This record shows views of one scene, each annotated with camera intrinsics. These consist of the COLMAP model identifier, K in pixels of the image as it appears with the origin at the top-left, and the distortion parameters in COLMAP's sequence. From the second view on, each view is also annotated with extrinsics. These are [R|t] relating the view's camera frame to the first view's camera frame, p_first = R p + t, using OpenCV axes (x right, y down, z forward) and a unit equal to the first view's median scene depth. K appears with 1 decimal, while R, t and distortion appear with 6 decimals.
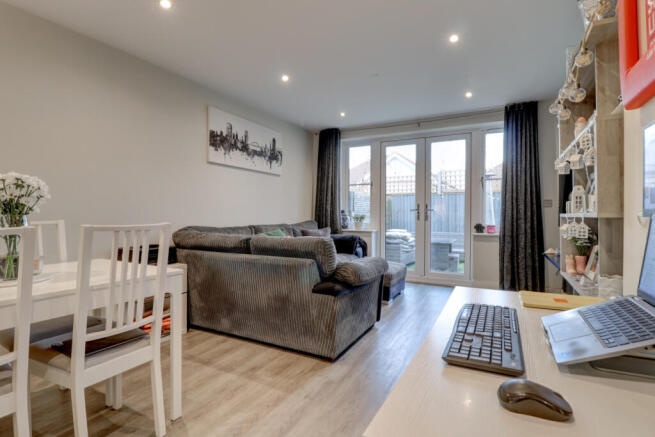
lens RADIAL K [[332.3, 0, 327.5], [0, 332.3, 218.5], [0, 0, 1]] dist [-0.032436, -0.000025]
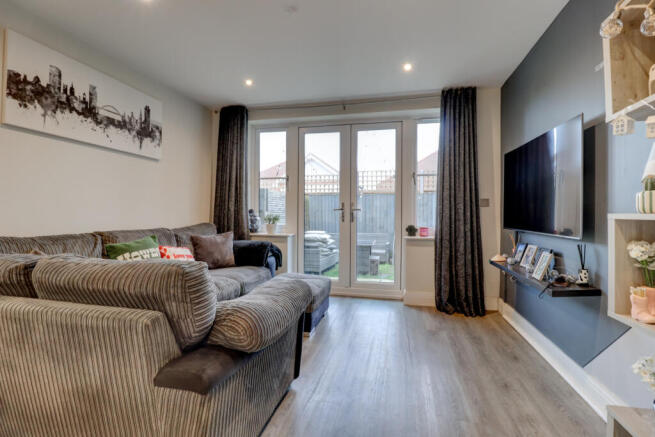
lens RADIAL K [[304.1, 0, 336.7], [0, 304.1, 218.6], [0, 0, 1]] dist [-0.000676, -0.000170]
pose [[0.958694, -0.002591, 0.284426, 0.042043], [0.002542, 0.999997, 0.000540, -0.003804], [-0.284427, 0.000205, 0.958698, 0.286686]]
